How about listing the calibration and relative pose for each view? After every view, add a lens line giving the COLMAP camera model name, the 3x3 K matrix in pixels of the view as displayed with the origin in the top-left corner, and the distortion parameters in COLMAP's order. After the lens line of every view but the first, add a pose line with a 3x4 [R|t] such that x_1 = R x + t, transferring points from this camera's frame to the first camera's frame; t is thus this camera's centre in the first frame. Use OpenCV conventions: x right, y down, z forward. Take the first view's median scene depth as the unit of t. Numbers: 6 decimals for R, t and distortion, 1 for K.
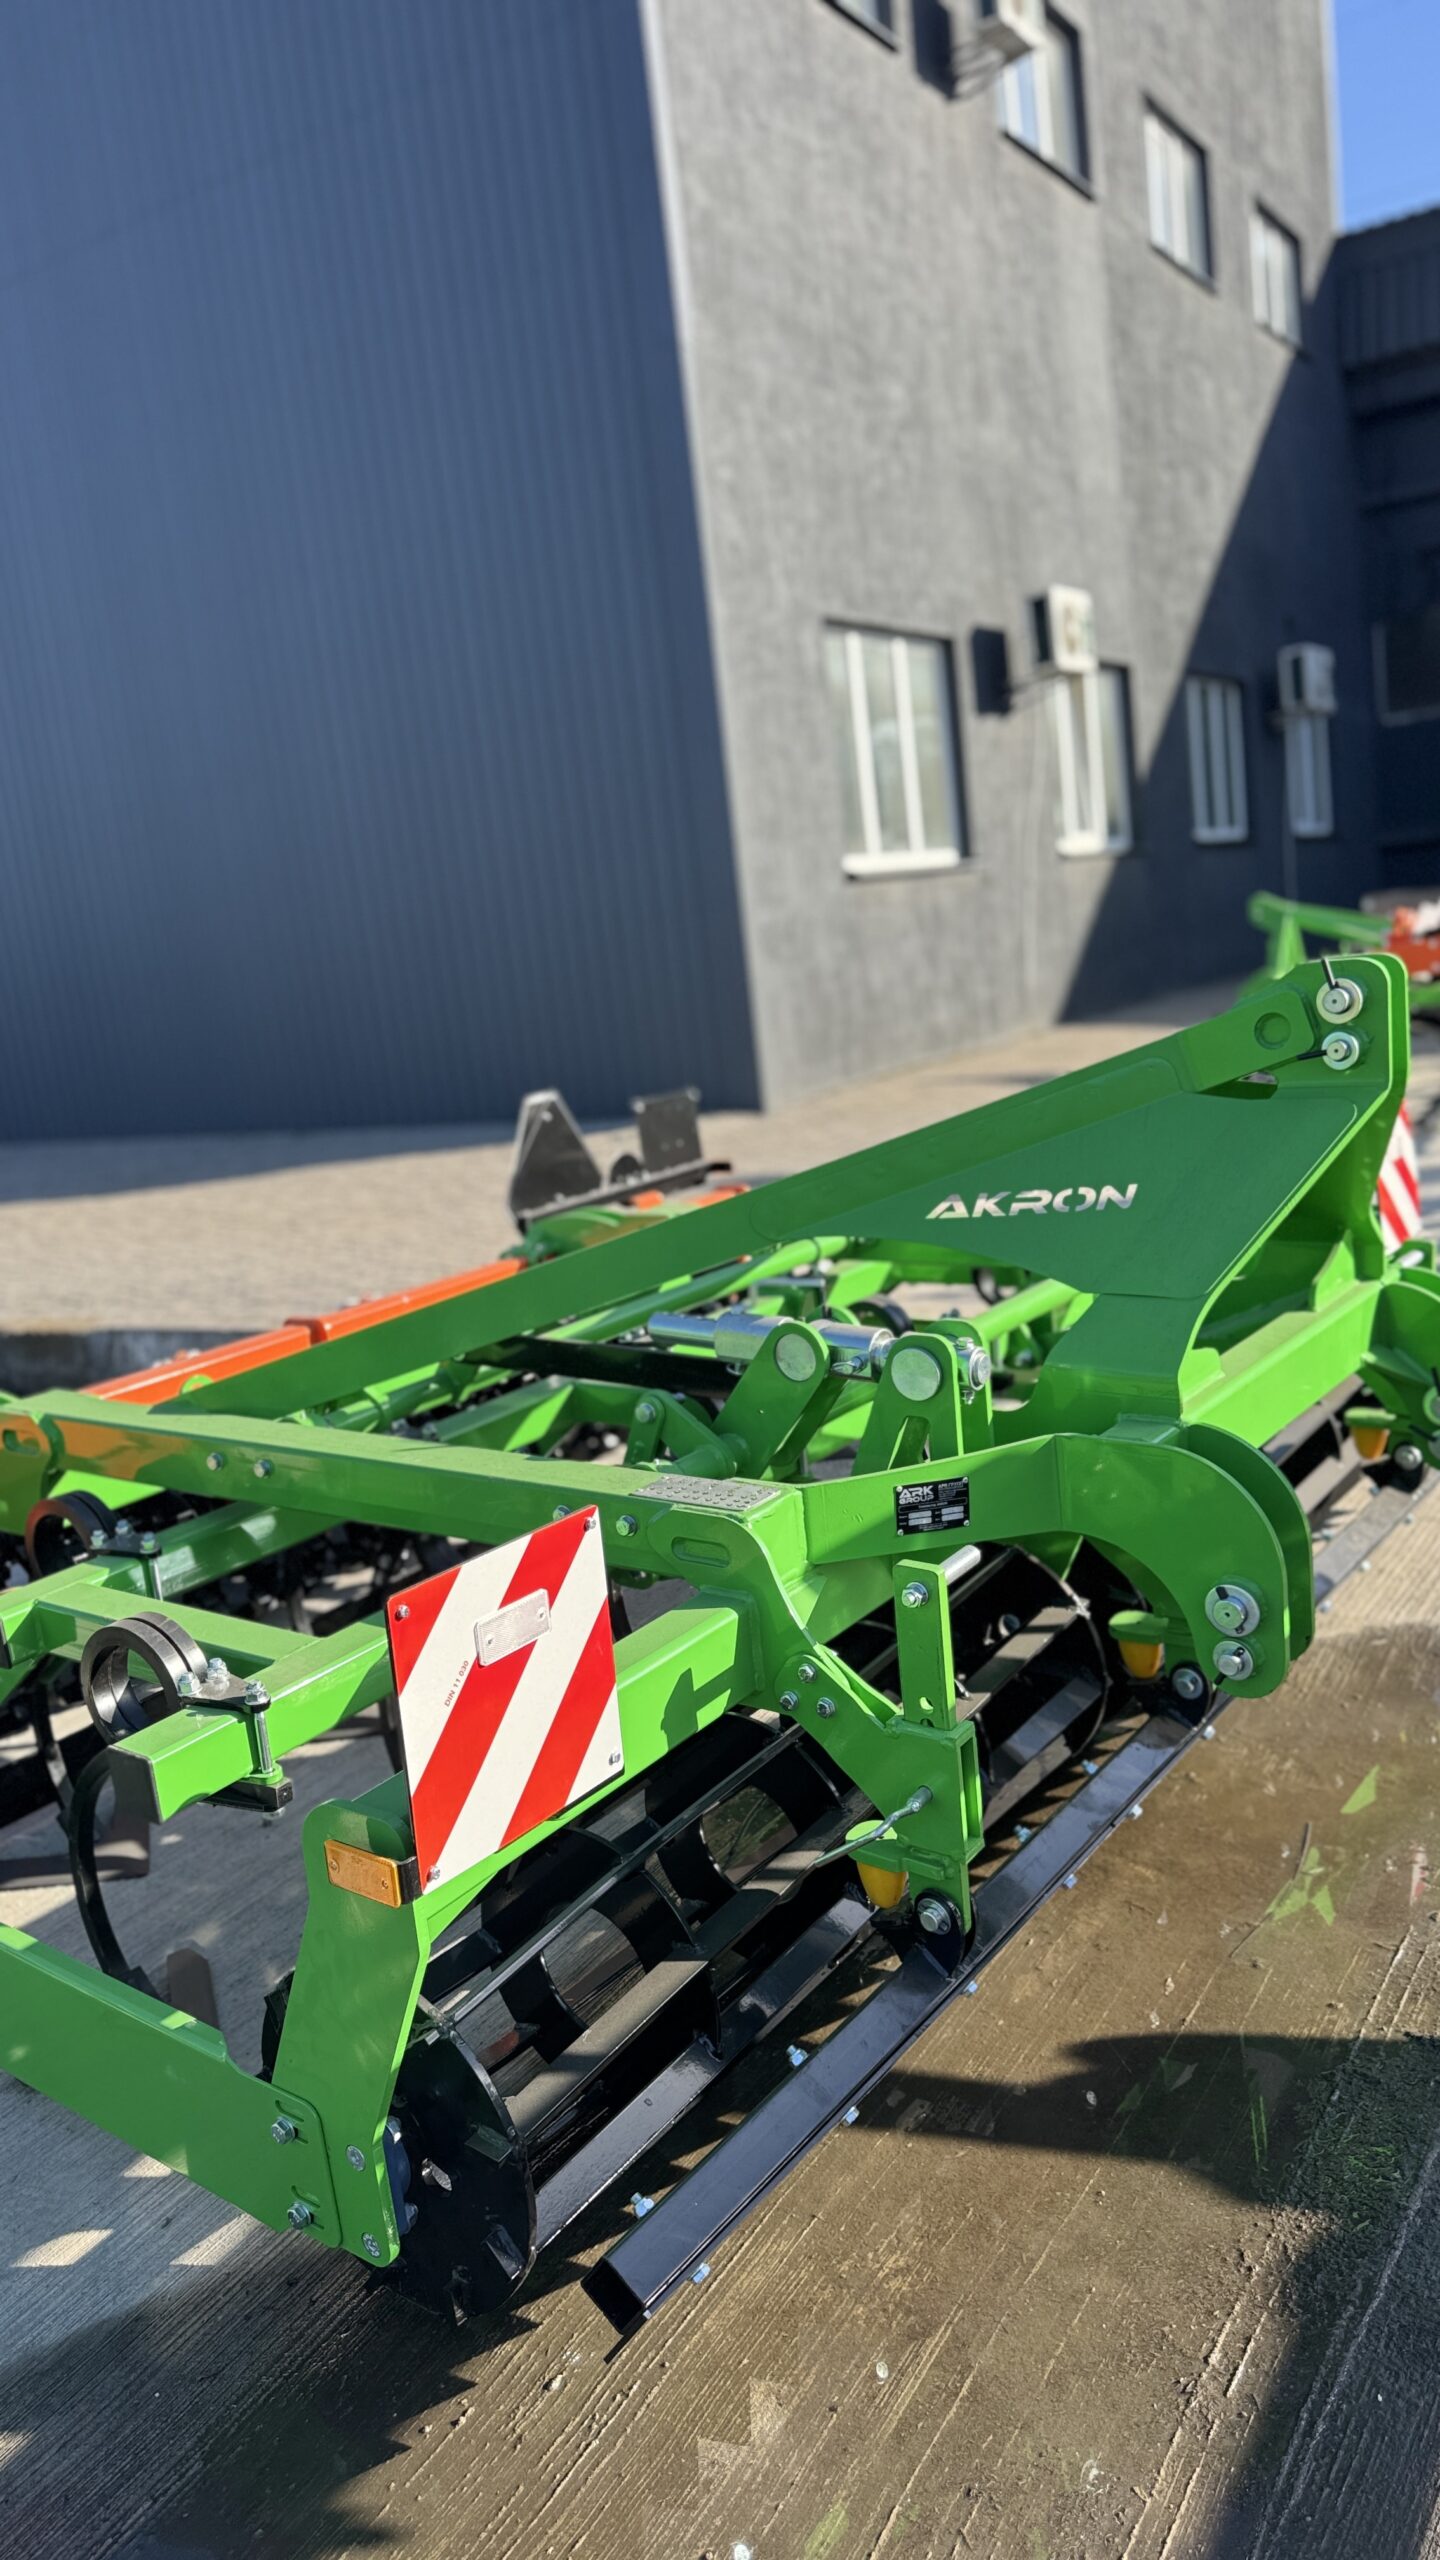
lens RADIAL K [[1814.5, 0, 709.3], [0, 1814.5, 1299.5], [0, 0, 1]] dist [0.075925, -0.087483]
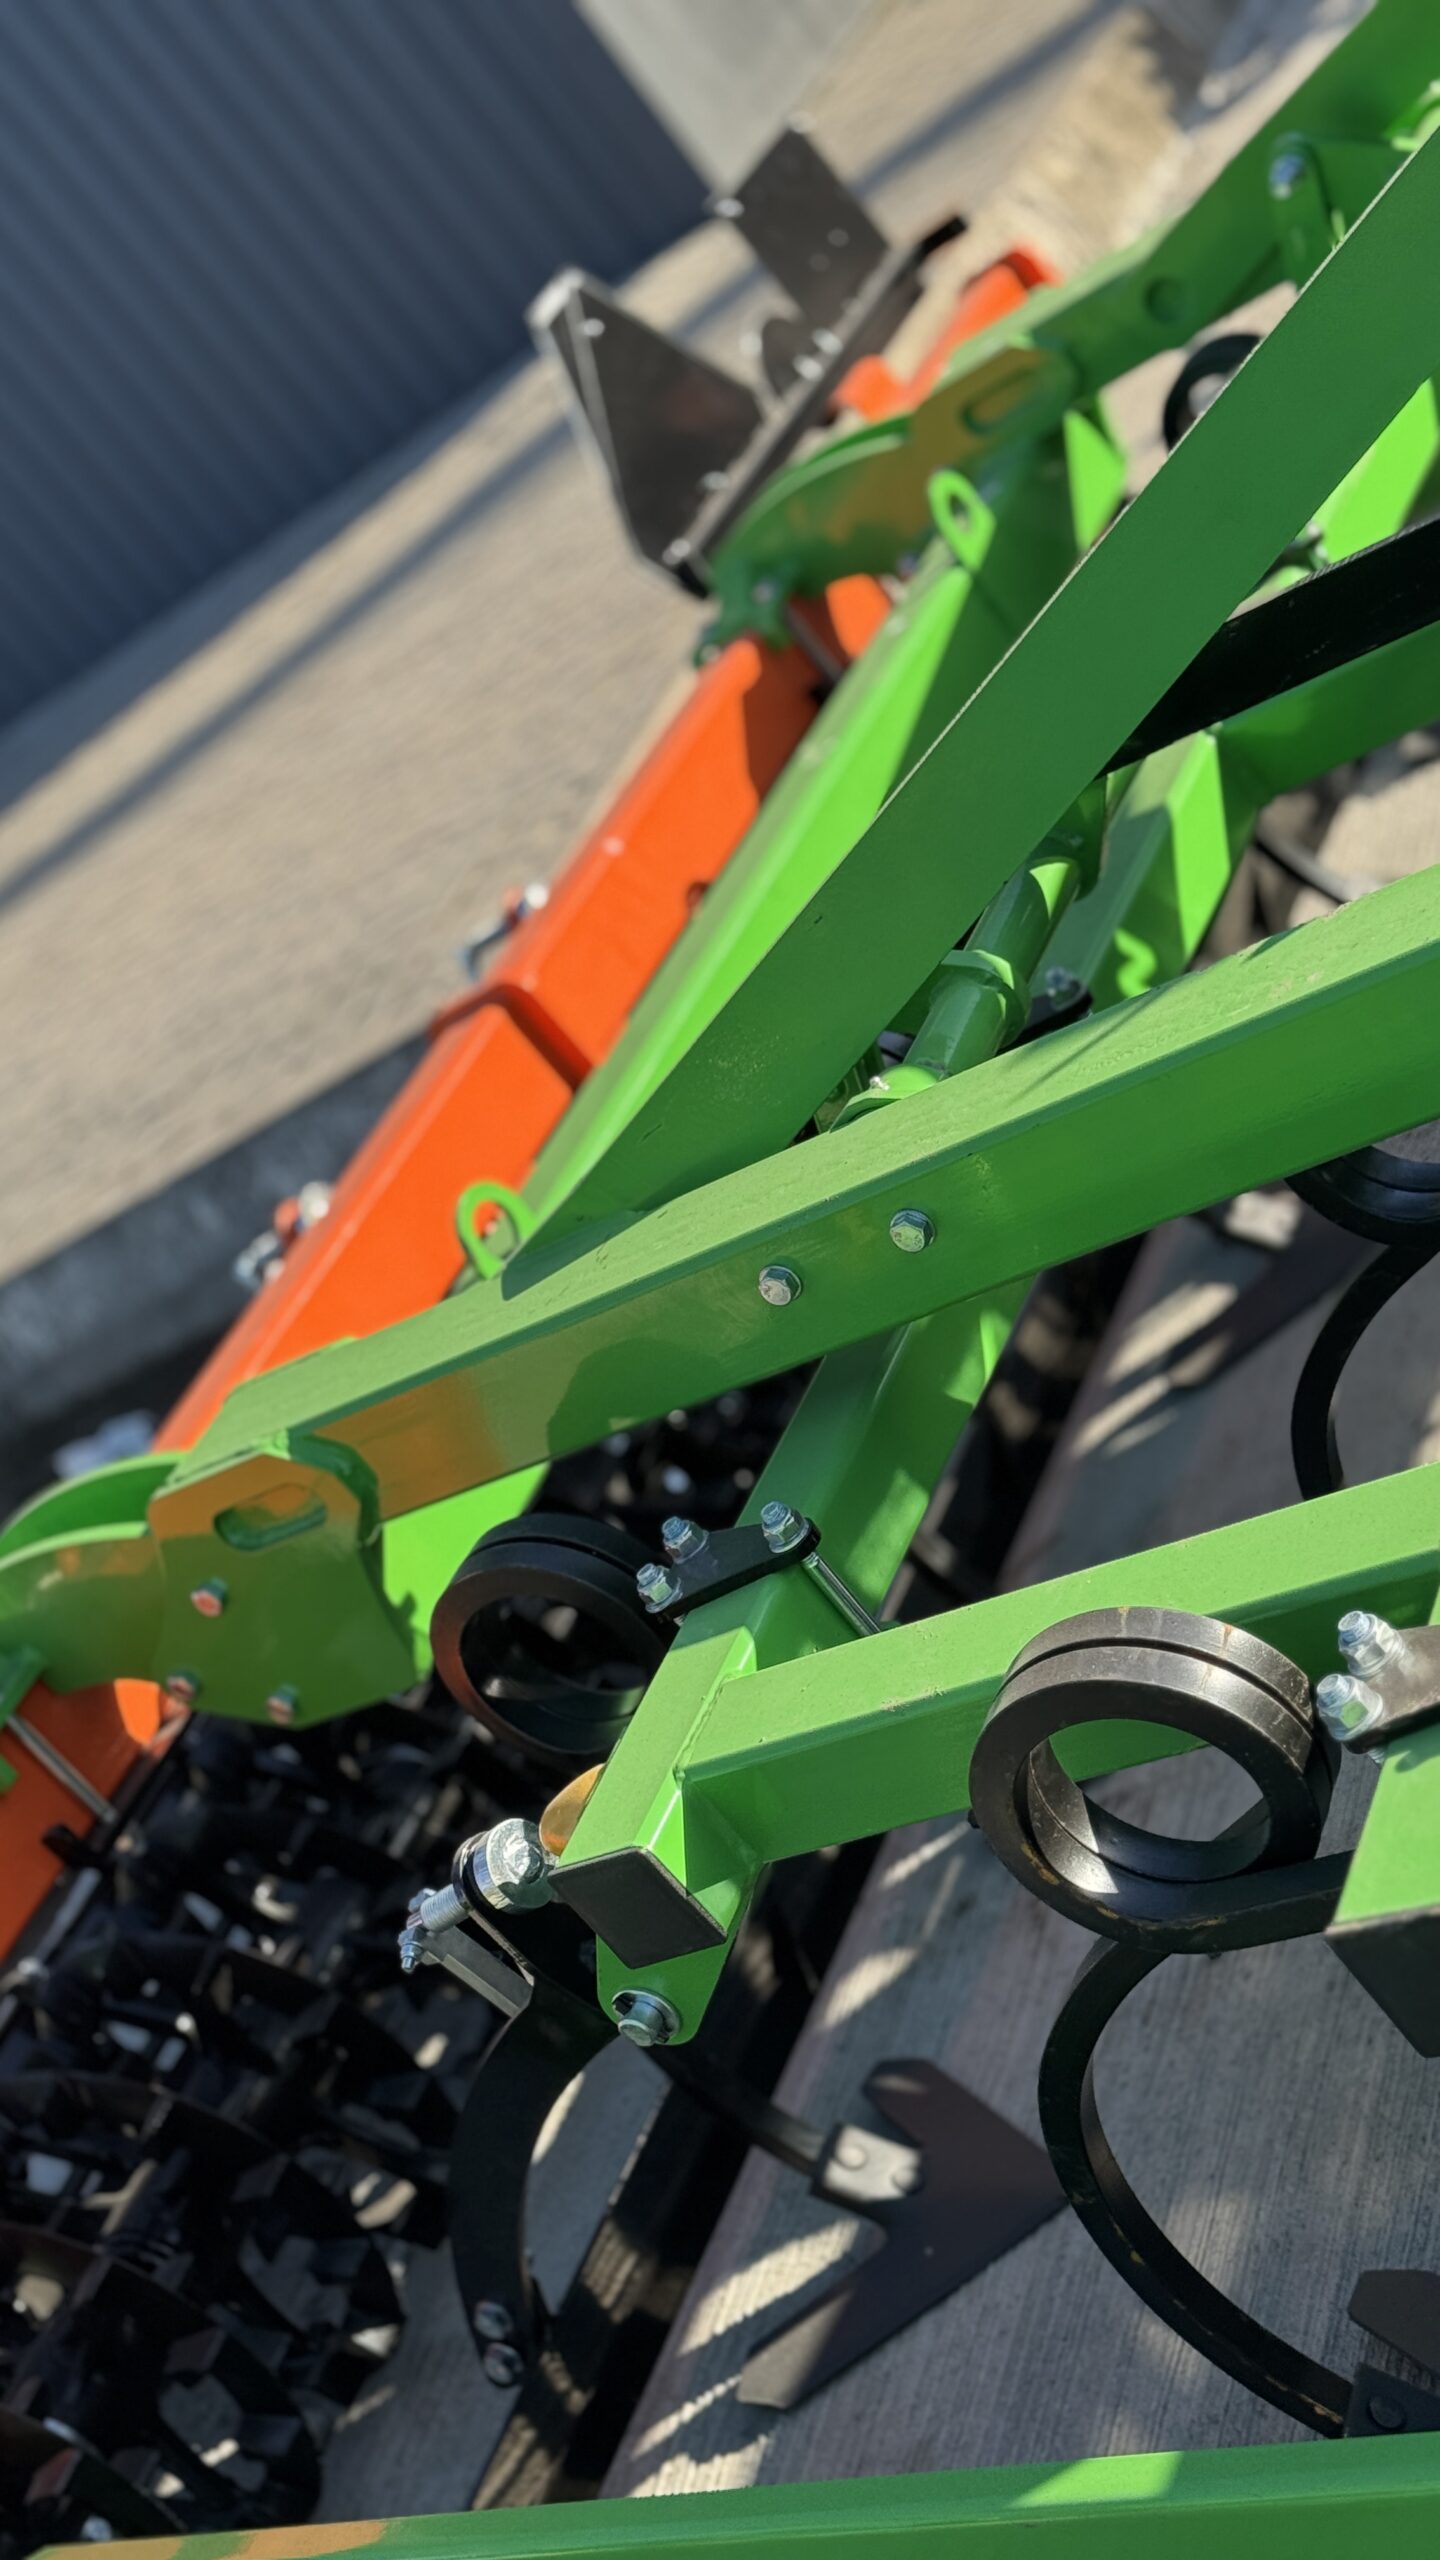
lens RADIAL K [[3579.9, 0, 721.1], [0, 3579.9, 1277.8], [0, 0, 1]] dist [0.132203, 0.000000]
pose [[0.842298, -0.536336, -0.053650, -0.225638], [0.538171, 0.831247, 0.139284, -0.028452], [-0.030107, -0.146191, 0.988798, 0.201478]]
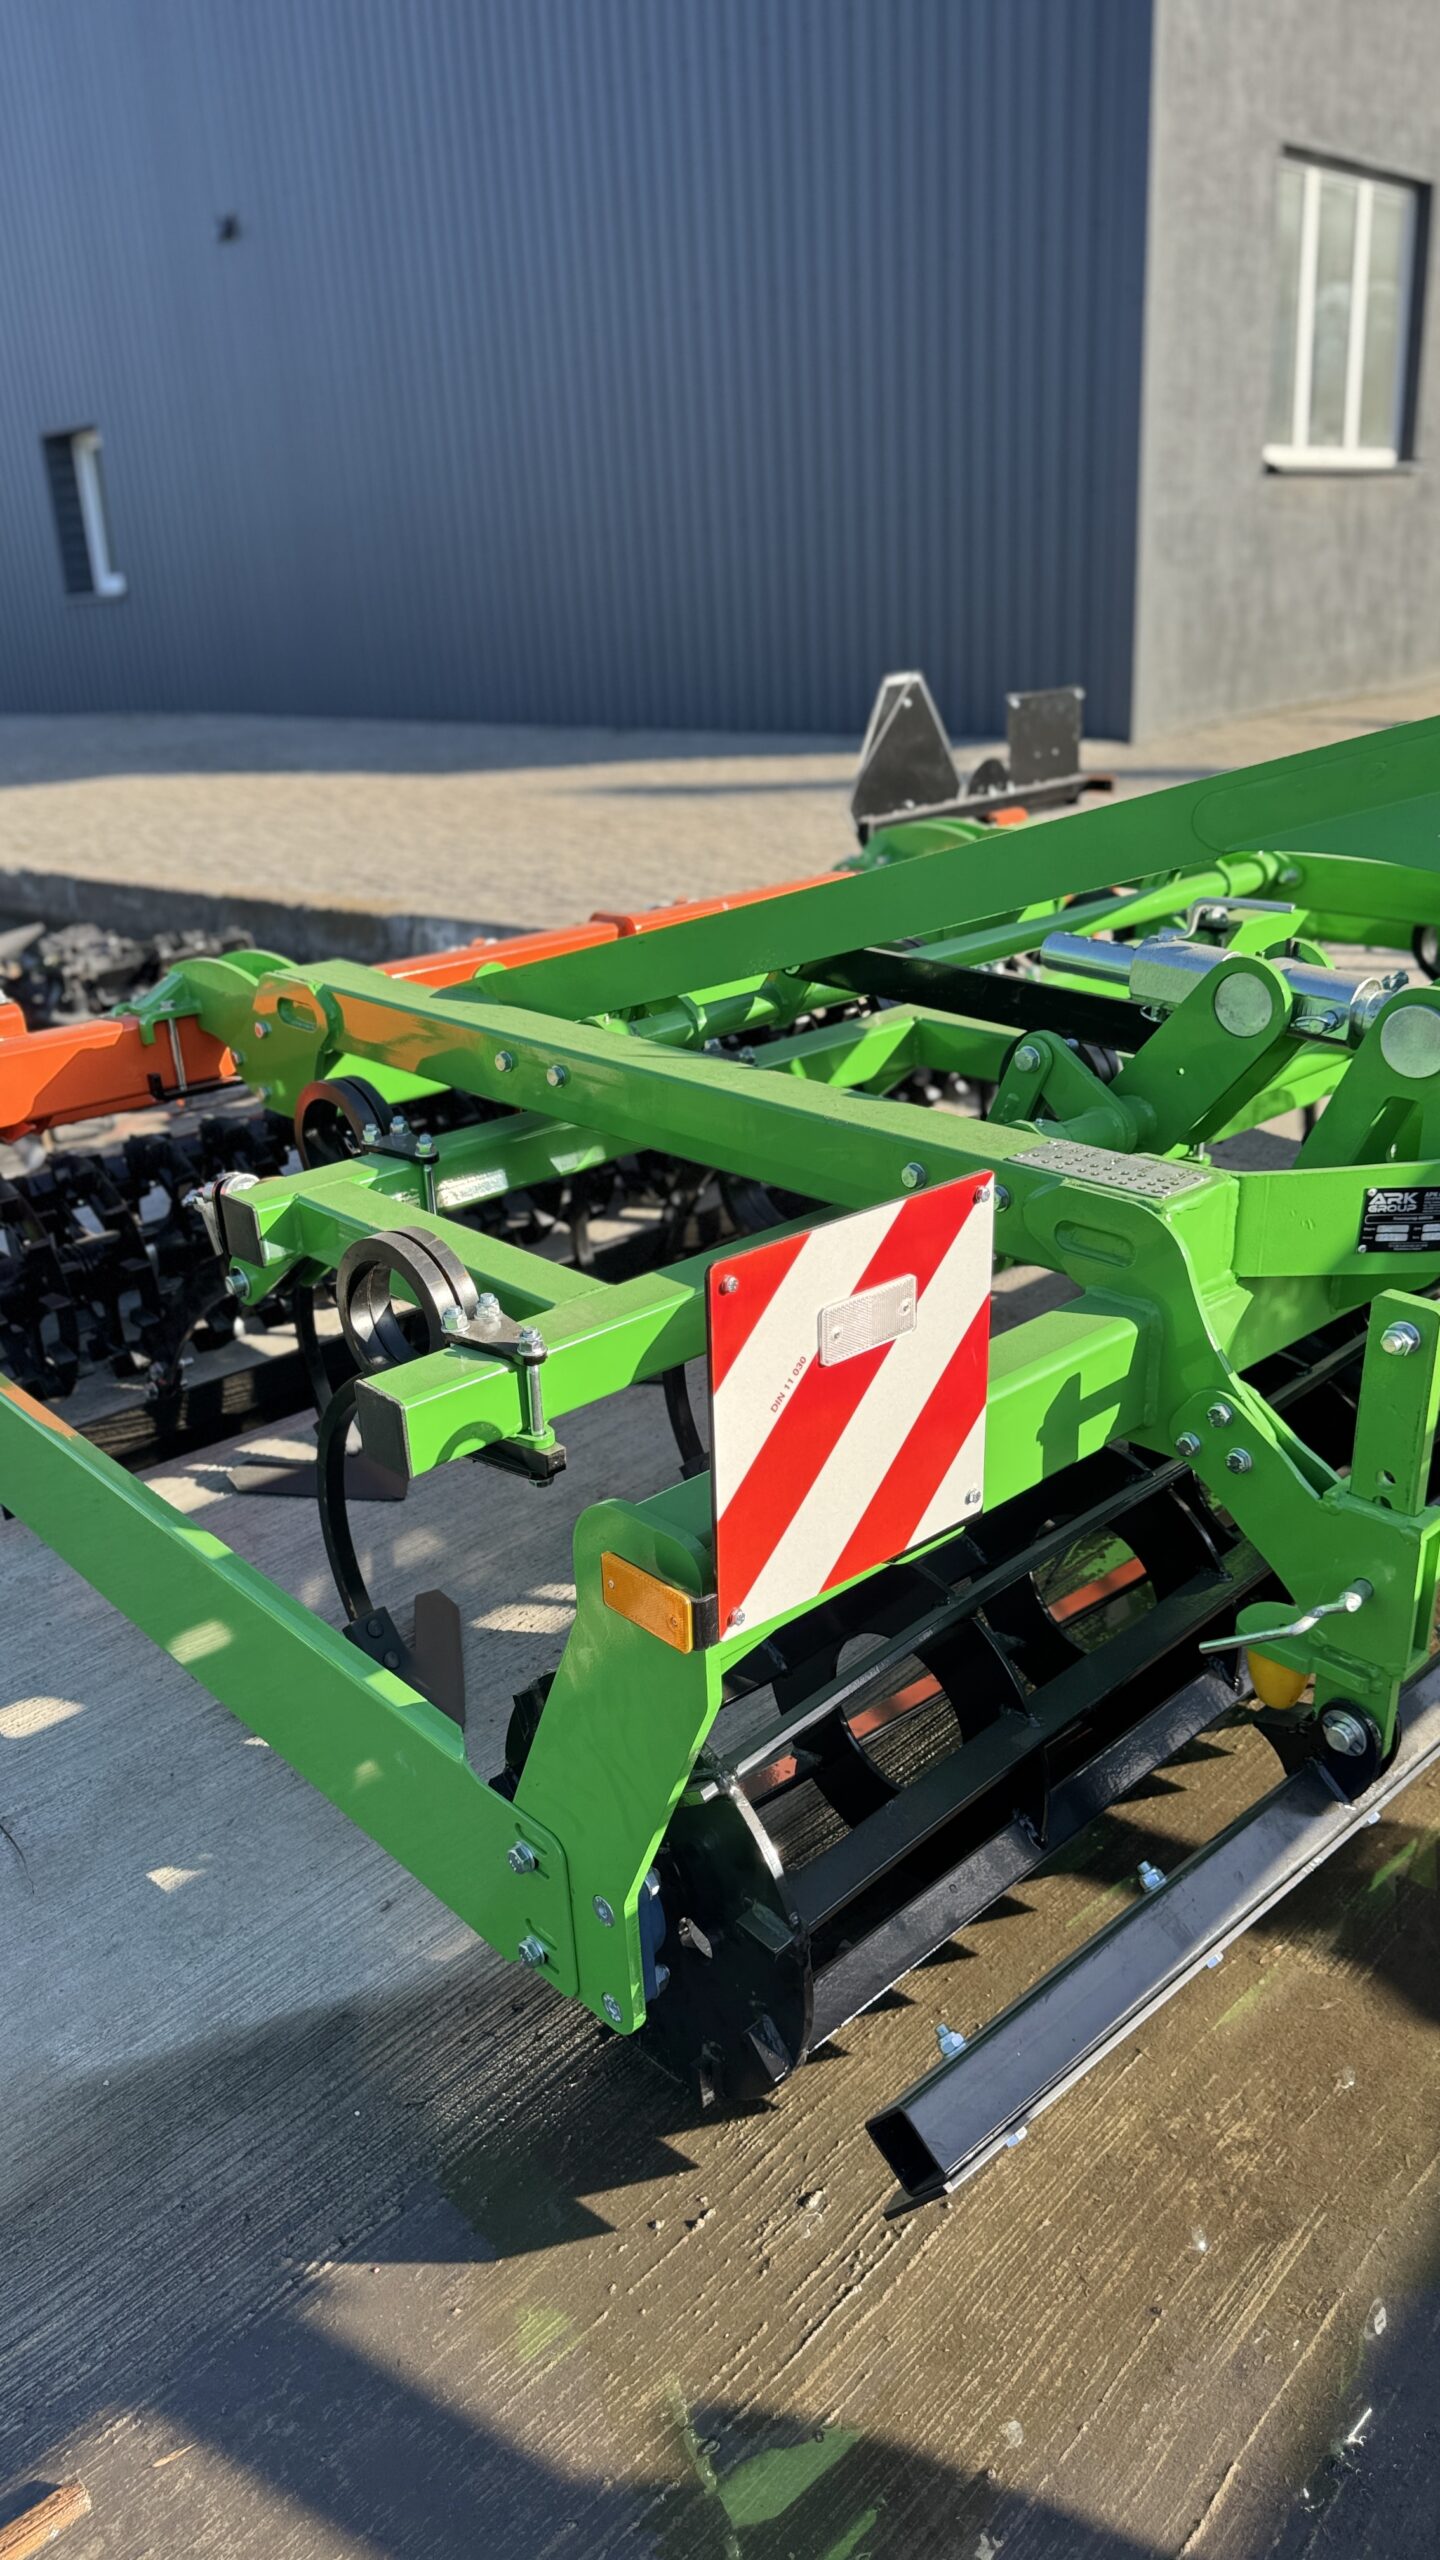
lens RADIAL K [[1814.5, 0, 704.2], [0, 1814.5, 1275.2], [0, 0, 1]] dist [0.075925, -0.087483]
pose [[0.981521, 0.126831, -0.143285, -0.041463], [-0.099203, 0.977574, 0.185760, 0.018597], [0.163631, -0.168113, 0.972092, 0.159785]]
